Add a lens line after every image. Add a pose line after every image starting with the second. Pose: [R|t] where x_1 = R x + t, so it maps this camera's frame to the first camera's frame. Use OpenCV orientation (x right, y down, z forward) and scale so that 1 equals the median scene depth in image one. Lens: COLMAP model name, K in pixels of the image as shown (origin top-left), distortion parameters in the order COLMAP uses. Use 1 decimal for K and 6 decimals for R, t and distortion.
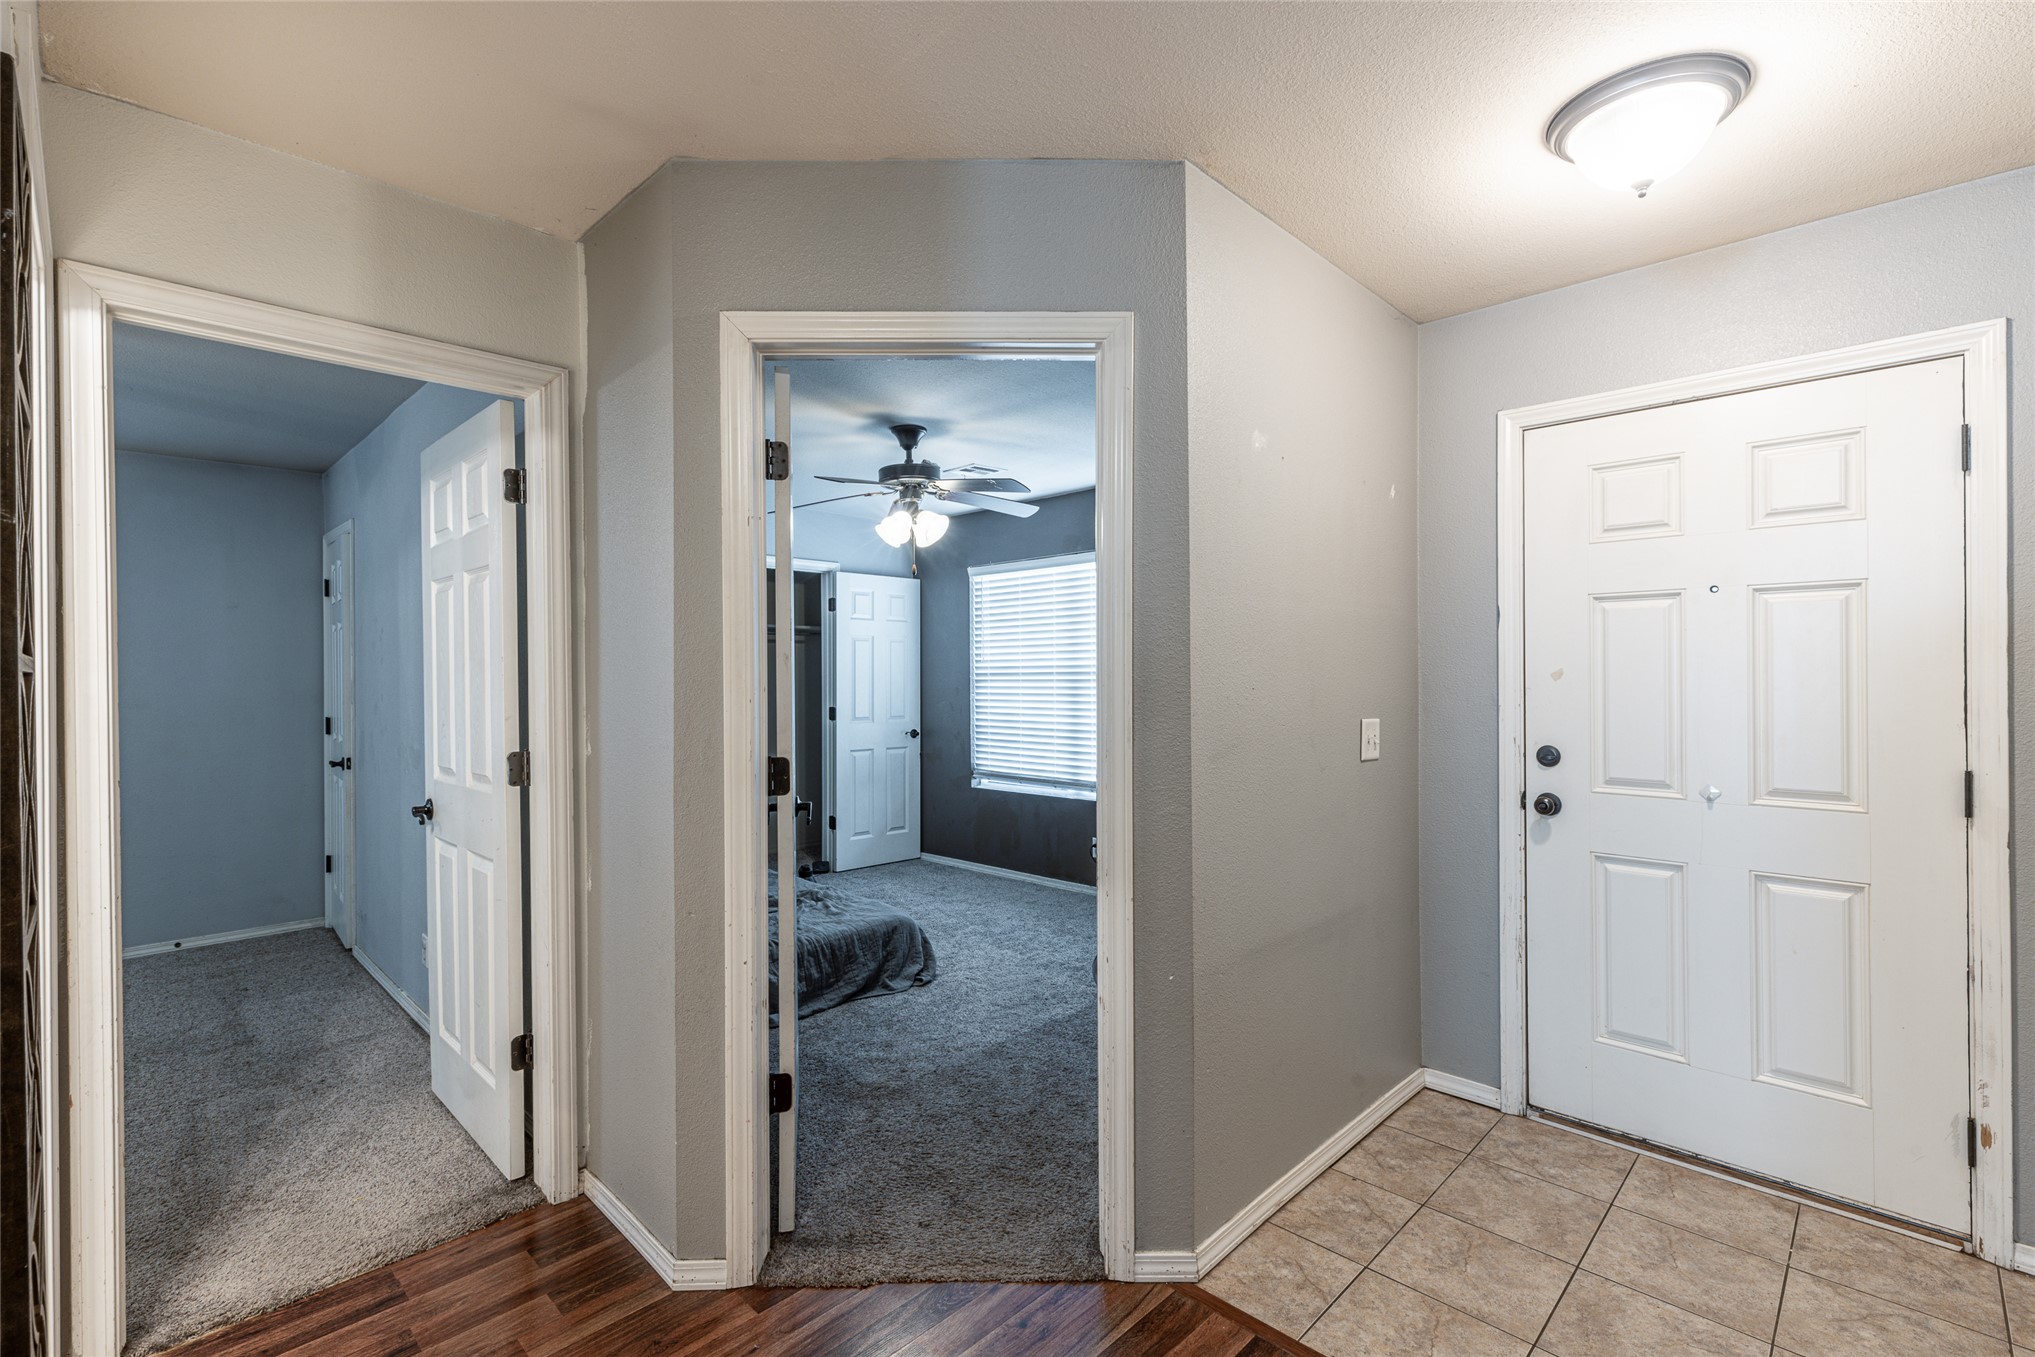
lens RADIAL K [[905.5, 0, 1011.7], [0, 905.5, 682.1], [0, 0, 1]] dist [0.003436, -0.000119]
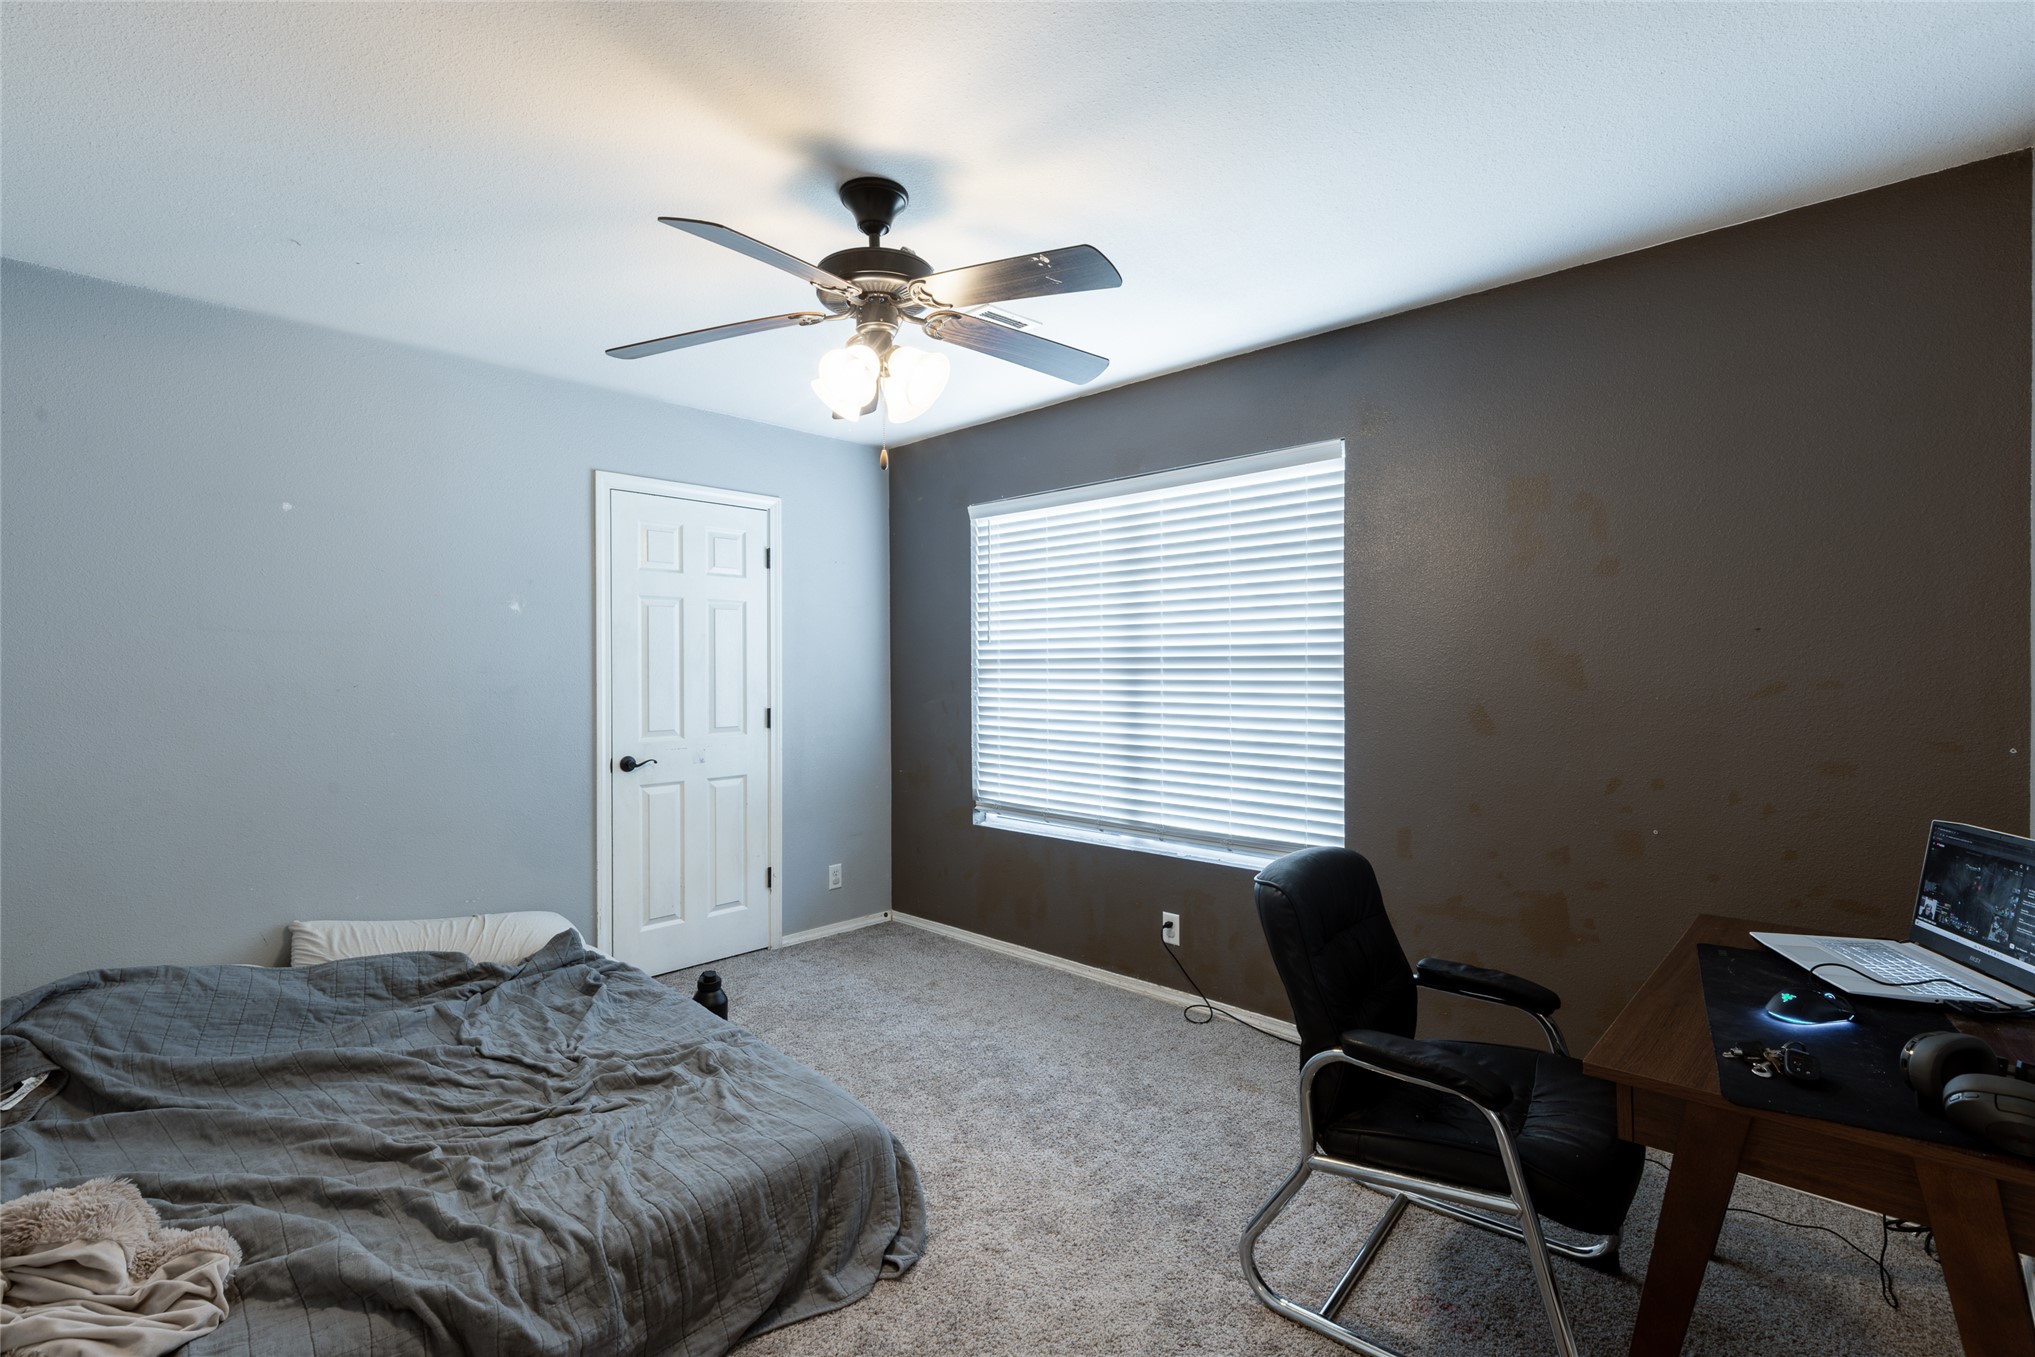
lens RADIAL K [[905.5, 0, 1014.9], [0, 905.5, 675.3], [0, 0, 1]] dist [0.003436, -0.000119]
pose [[0.999746, 0.002328, 0.022413, -0.043320], [-0.002459, 0.999980, 0.005857, -0.002920], [-0.022399, -0.005911, 0.999732, 0.472242]]
